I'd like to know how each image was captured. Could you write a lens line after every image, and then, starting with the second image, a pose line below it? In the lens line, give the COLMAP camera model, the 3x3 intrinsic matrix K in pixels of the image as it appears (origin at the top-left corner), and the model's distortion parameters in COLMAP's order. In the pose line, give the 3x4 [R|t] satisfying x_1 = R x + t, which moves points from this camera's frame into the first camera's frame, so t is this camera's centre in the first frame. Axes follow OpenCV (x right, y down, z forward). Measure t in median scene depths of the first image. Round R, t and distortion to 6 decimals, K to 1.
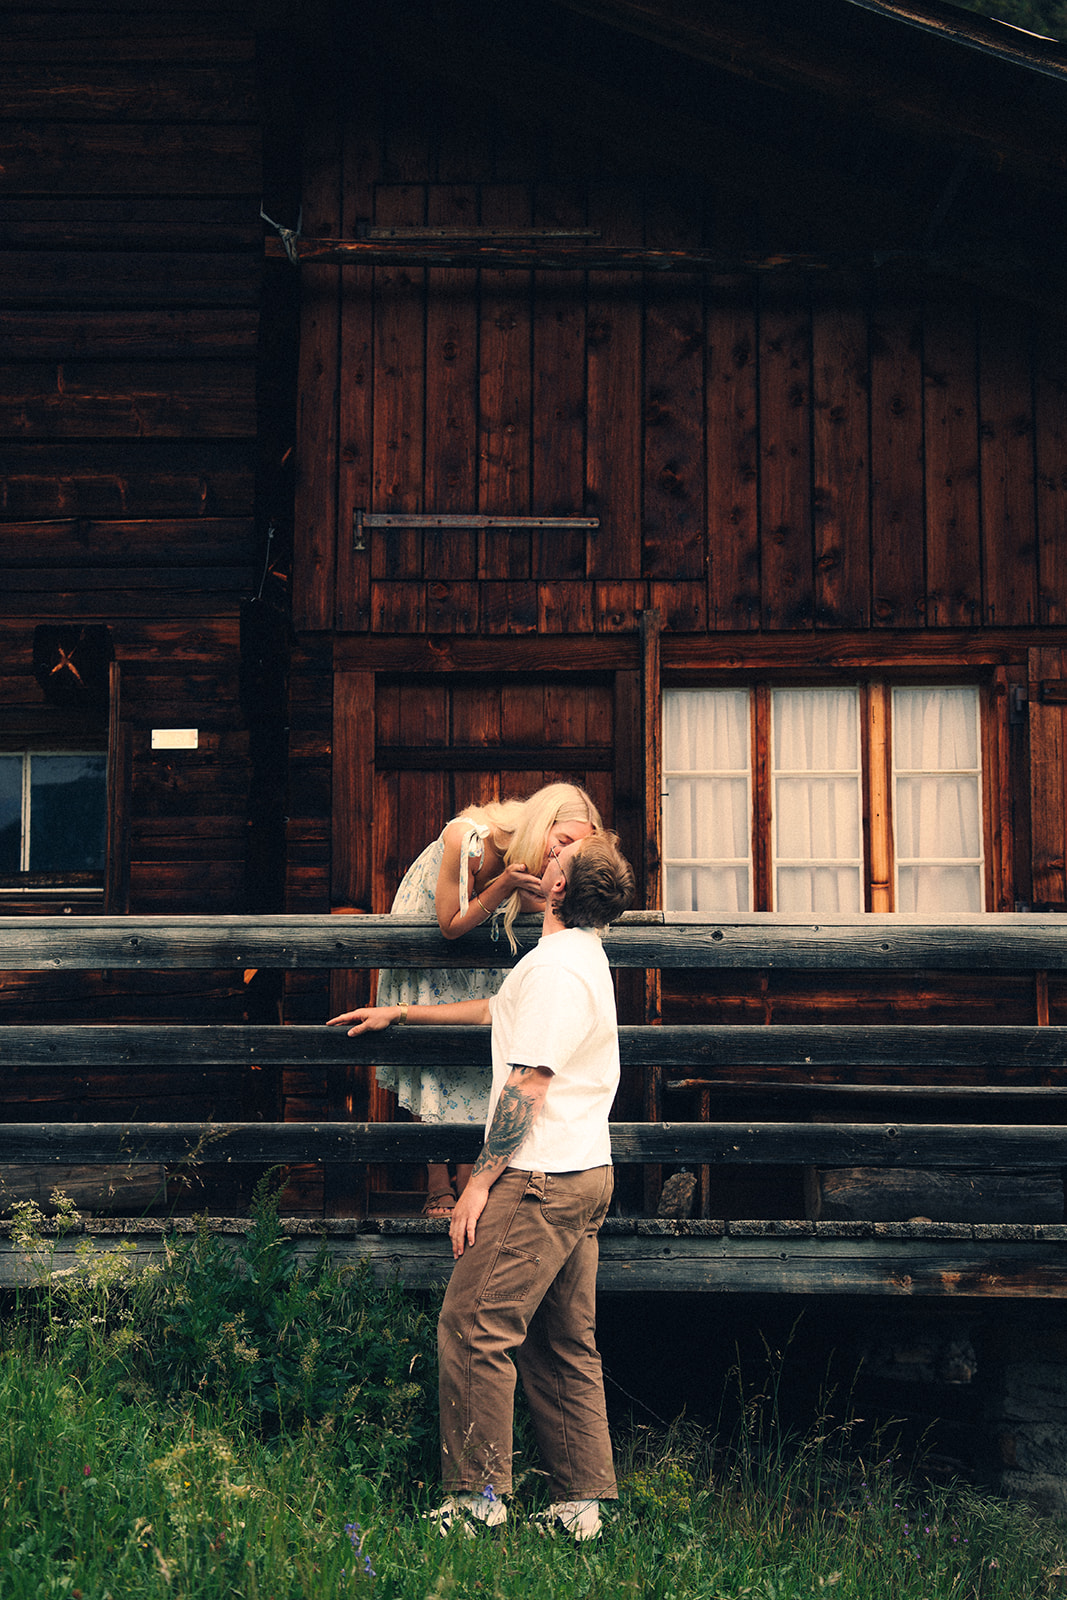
lens RADIAL K [[2917.8, 0, 527.6], [0, 2917.8, 803.2], [0, 0, 1]] dist [0.311761, 0.000000]
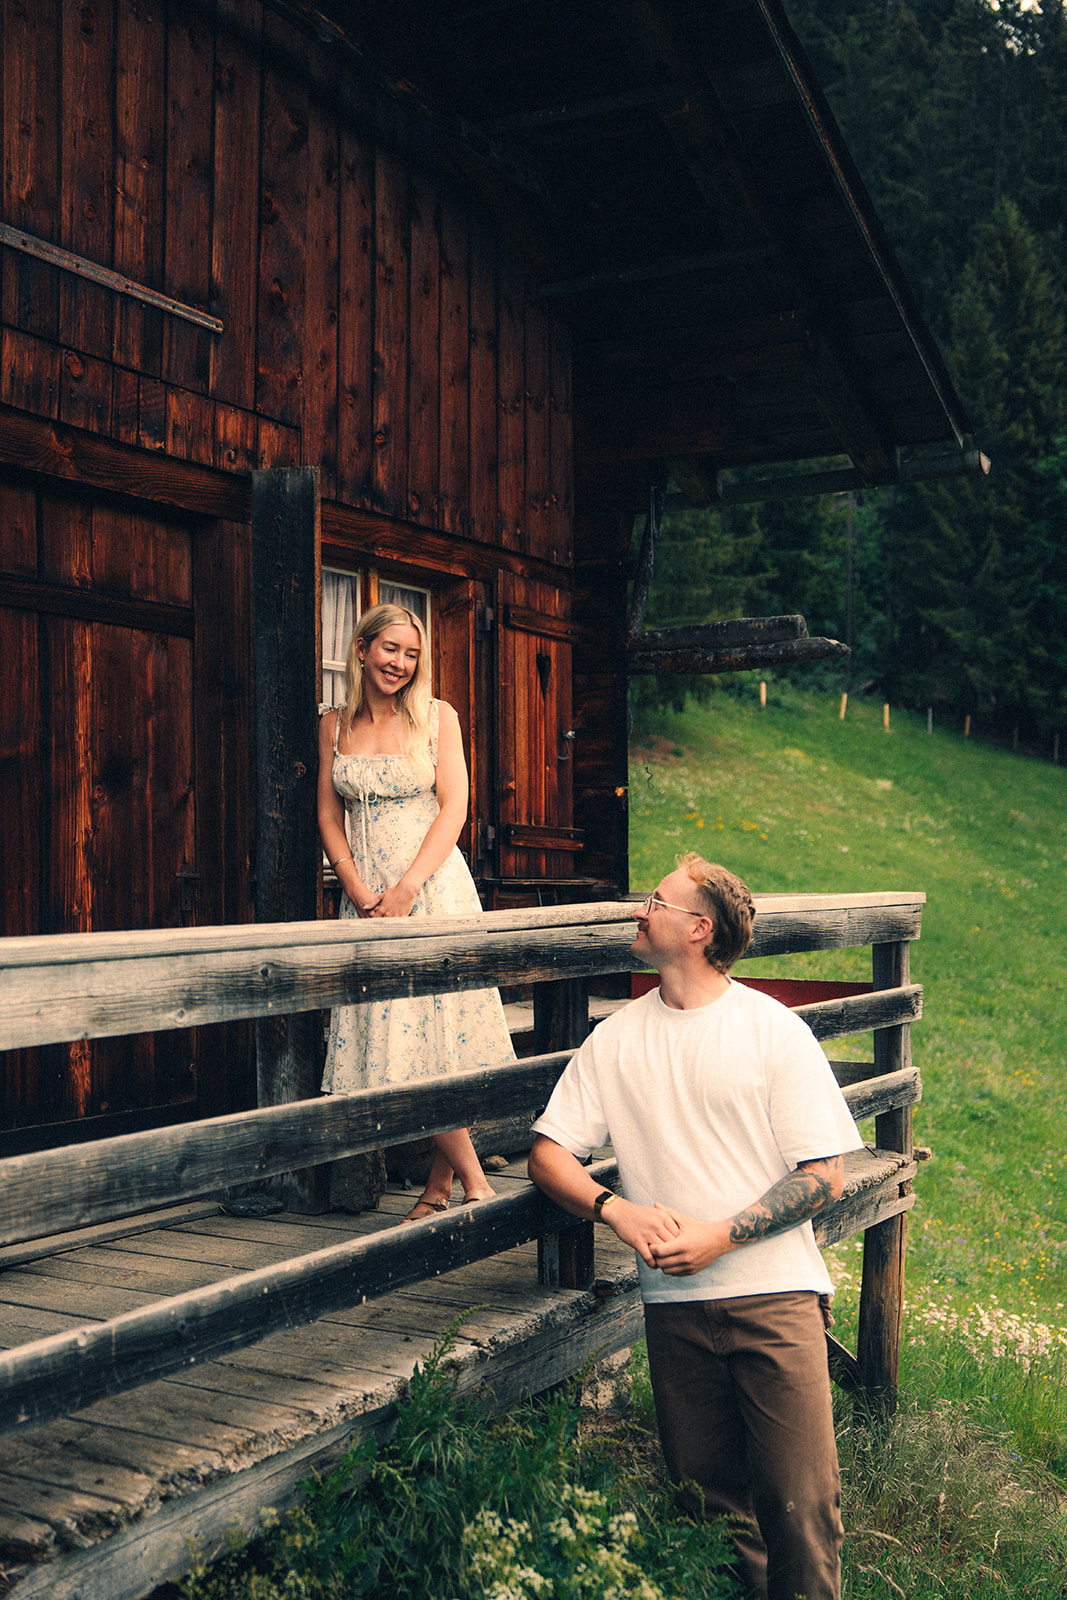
lens RADIAL K [[1815.8, 0, 535.4], [0, 1815.8, 796.0], [0, 0, 1]] dist [0.071181, 0.000000]
pose [[0.437386, 0.019947, 0.899053, -0.384294], [-0.187242, 0.979863, 0.069352, -0.021166], [-0.879565, -0.198674, 0.432313, 0.684851]]
